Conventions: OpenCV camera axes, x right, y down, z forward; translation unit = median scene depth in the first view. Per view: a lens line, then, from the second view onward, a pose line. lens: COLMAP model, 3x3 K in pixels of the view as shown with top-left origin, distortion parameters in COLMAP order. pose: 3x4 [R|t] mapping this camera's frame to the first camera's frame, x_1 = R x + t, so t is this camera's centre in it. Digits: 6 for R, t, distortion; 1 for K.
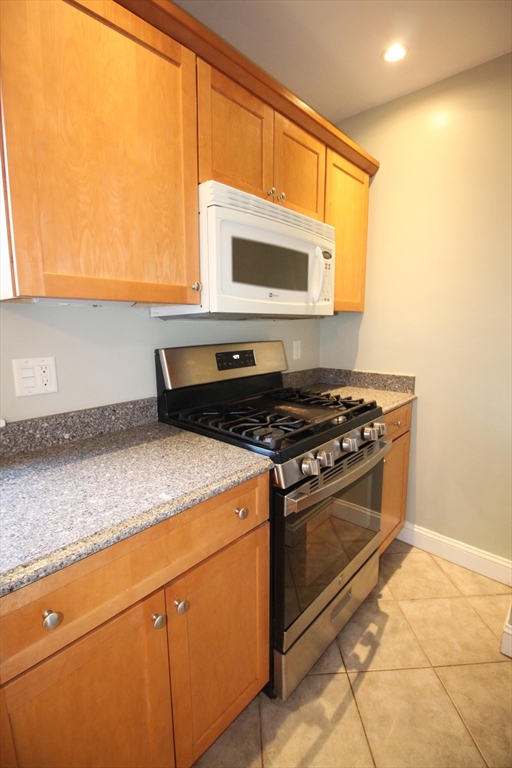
lens RADIAL K [[353.3, 0, 258.6], [0, 353.3, 376.9], [0, 0, 1]] dist [-0.000303, -0.013565]
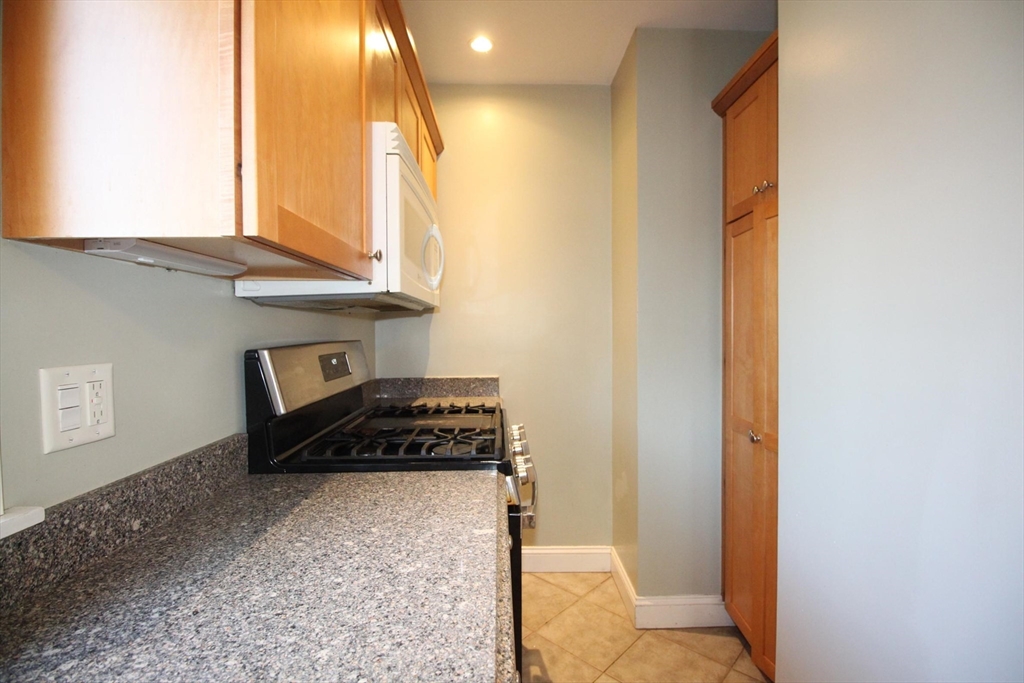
lens RADIAL K [[471.0, 0, 516.6], [0, 471.0, 341.2], [0, 0, 1]] dist [-0.000303, -0.013565]
pose [[0.717997, -0.018146, 0.695810, -0.556906], [0.109705, 0.990116, -0.087383, 0.028023], [-0.687346, 0.139075, 0.712891, 0.133226]]
